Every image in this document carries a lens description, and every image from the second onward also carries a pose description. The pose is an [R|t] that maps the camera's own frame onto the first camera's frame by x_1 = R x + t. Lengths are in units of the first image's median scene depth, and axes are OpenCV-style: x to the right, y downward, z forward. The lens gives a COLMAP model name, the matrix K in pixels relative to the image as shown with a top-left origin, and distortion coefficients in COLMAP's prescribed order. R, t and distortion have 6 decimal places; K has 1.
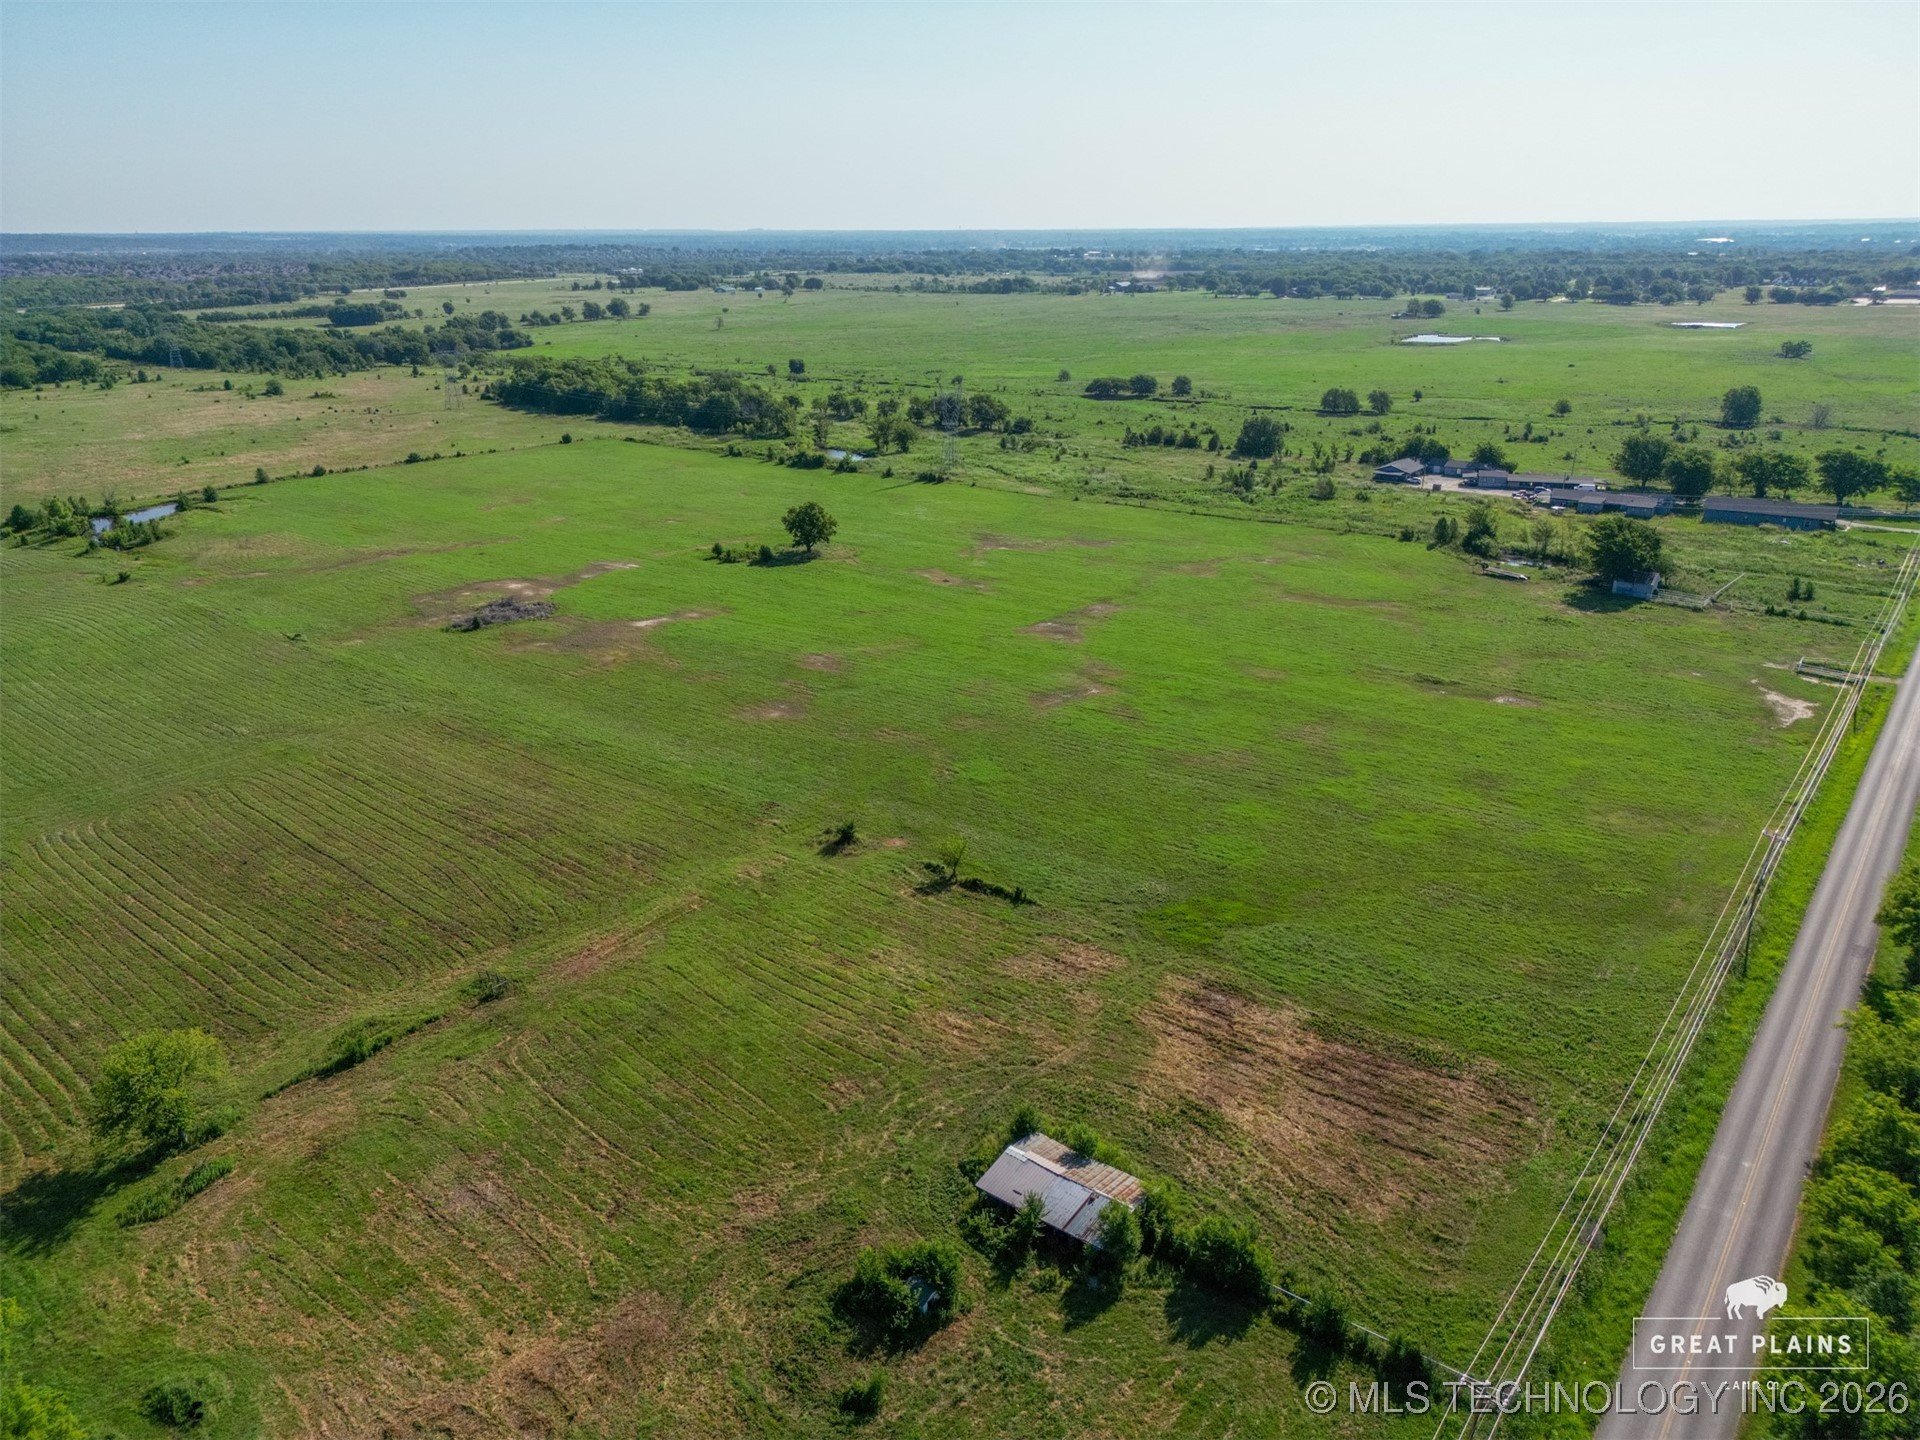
lens RADIAL K [[1335.8, 0, 960.0], [0, 1335.8, 720.0], [0, 0, 1]] dist [0.049419, -0.042322]
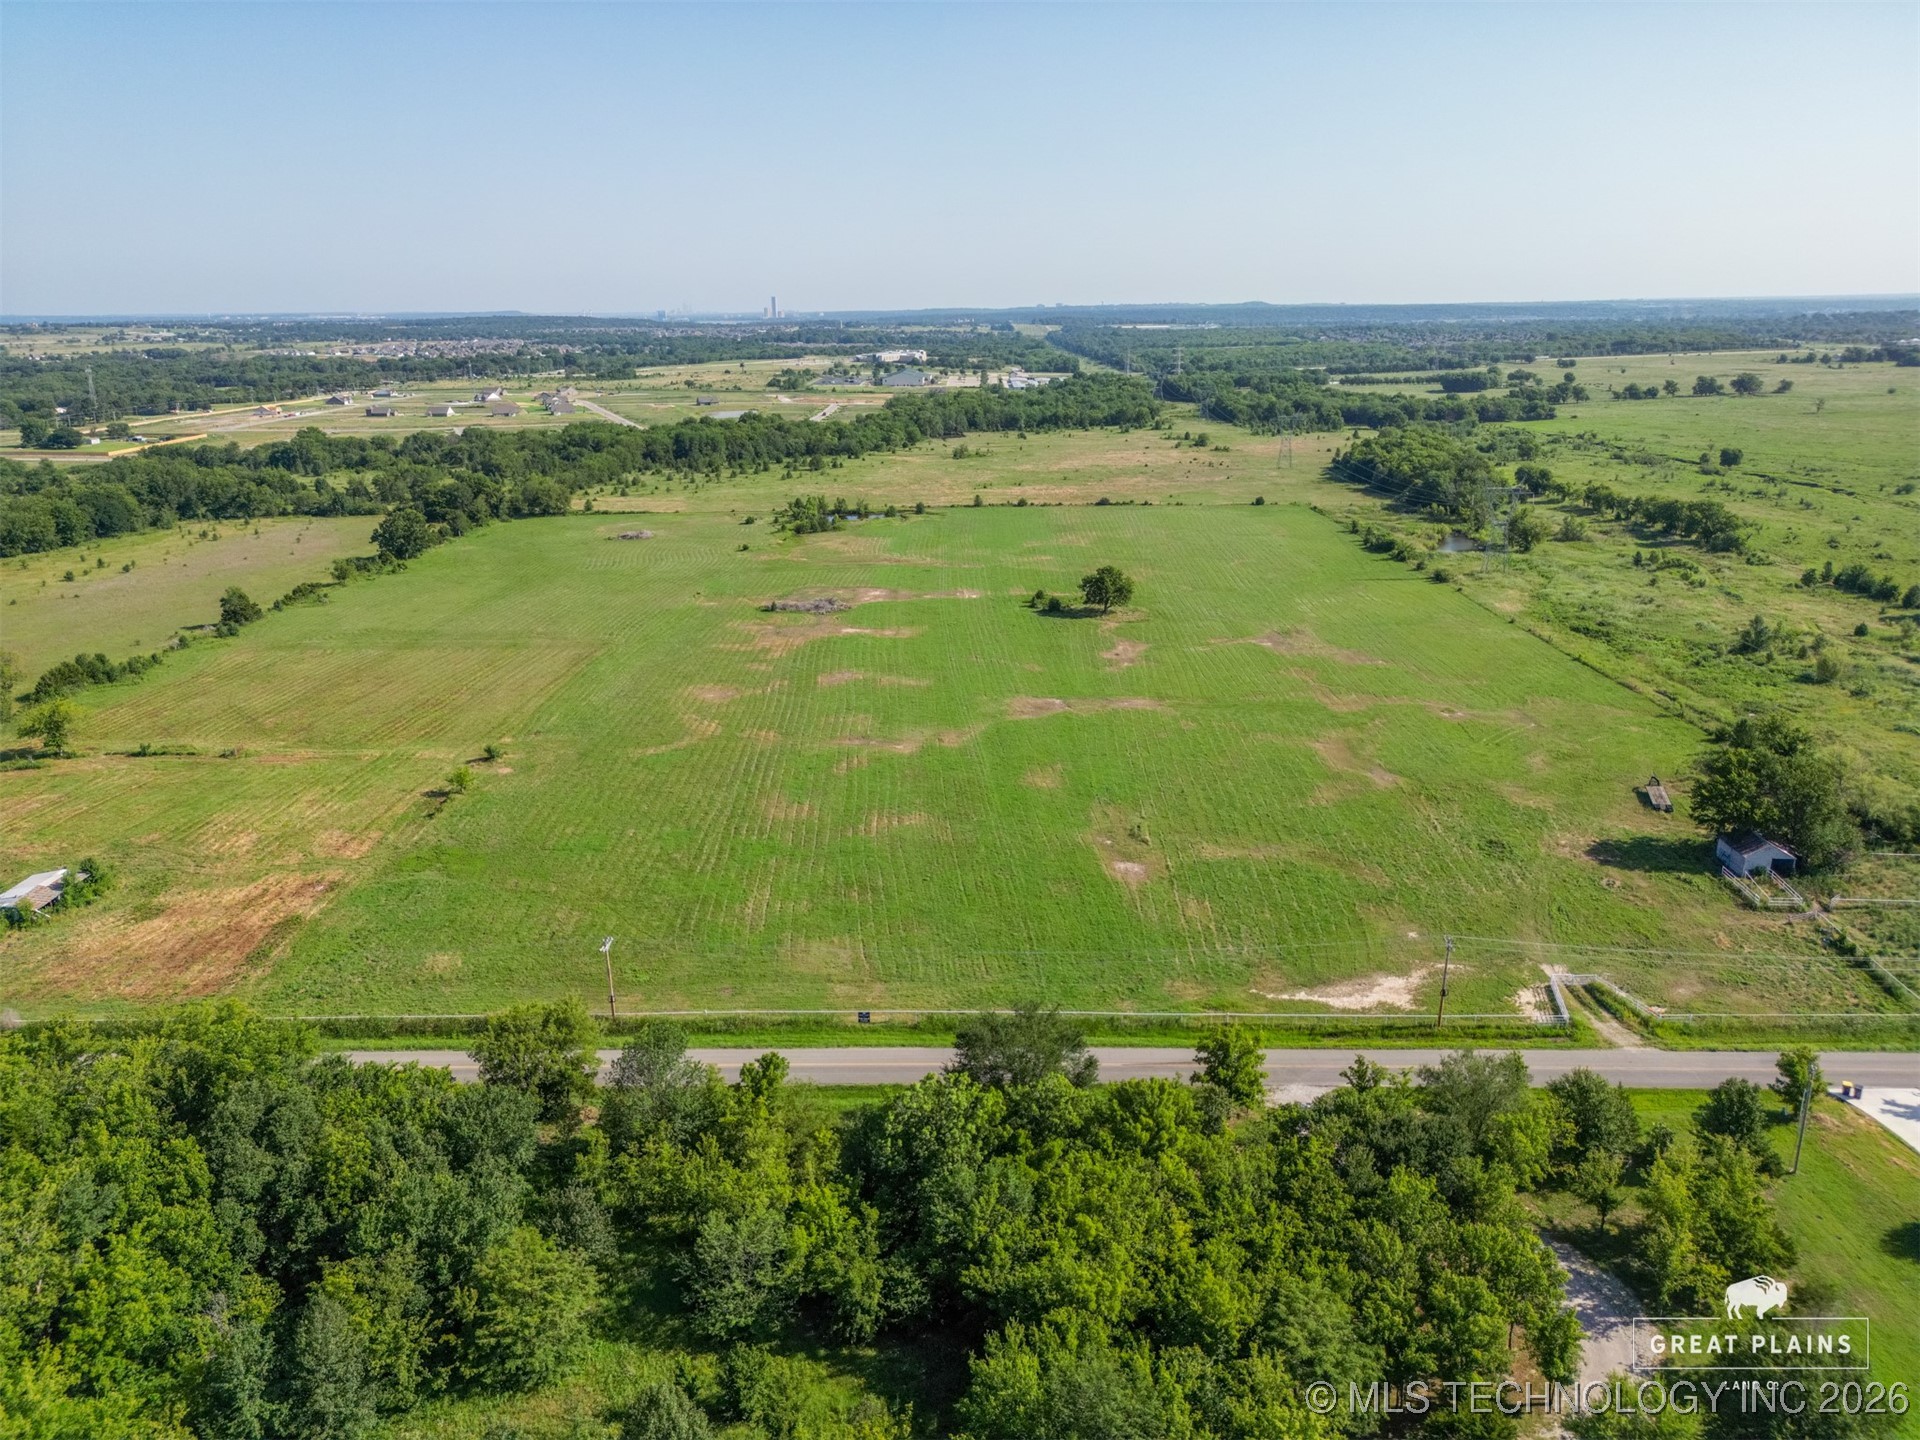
lens RADIAL K [[1329.9, 0, 962.0], [0, 1329.9, 741.5], [0, 0, 1]] dist [0.057210, -0.047259]
pose [[0.606029, 0.243776, -0.757167, 0.465984], [-0.265817, 0.959224, 0.096072, -0.070444], [0.749713, 0.143045, 0.646118, 0.171181]]
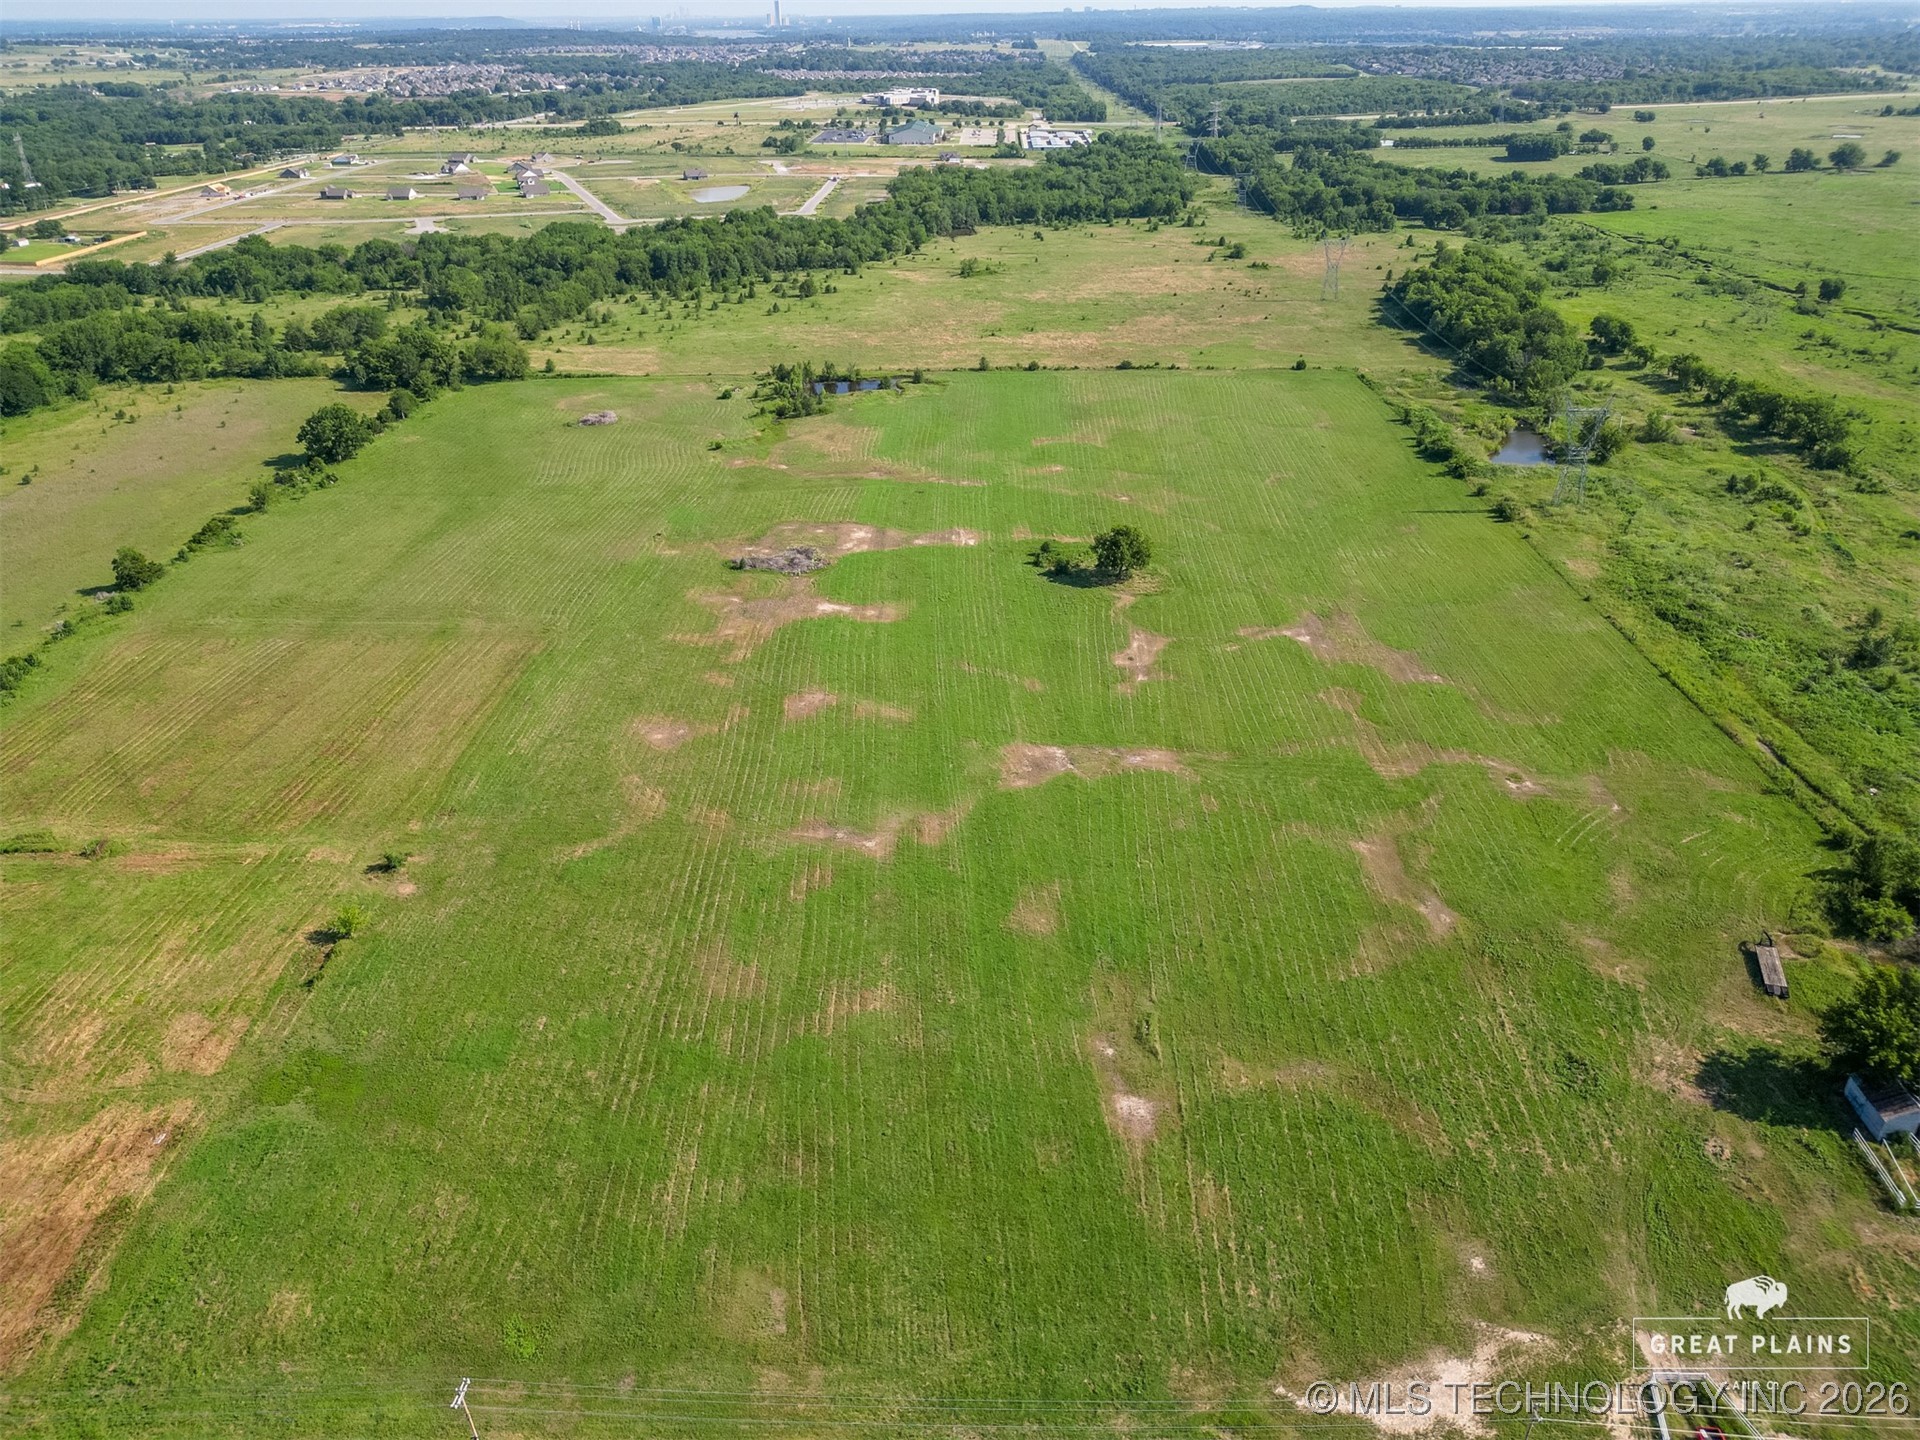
lens RADIAL K [[1335.8, 0, 960.0], [0, 1335.8, 720.0], [0, 0, 1]] dist [0.049419, -0.042322]
pose [[0.594294, 0.374483, -0.711743, 0.375769], [-0.269078, 0.926561, 0.262834, -0.178288], [0.757900, 0.035314, 0.651414, 0.220670]]
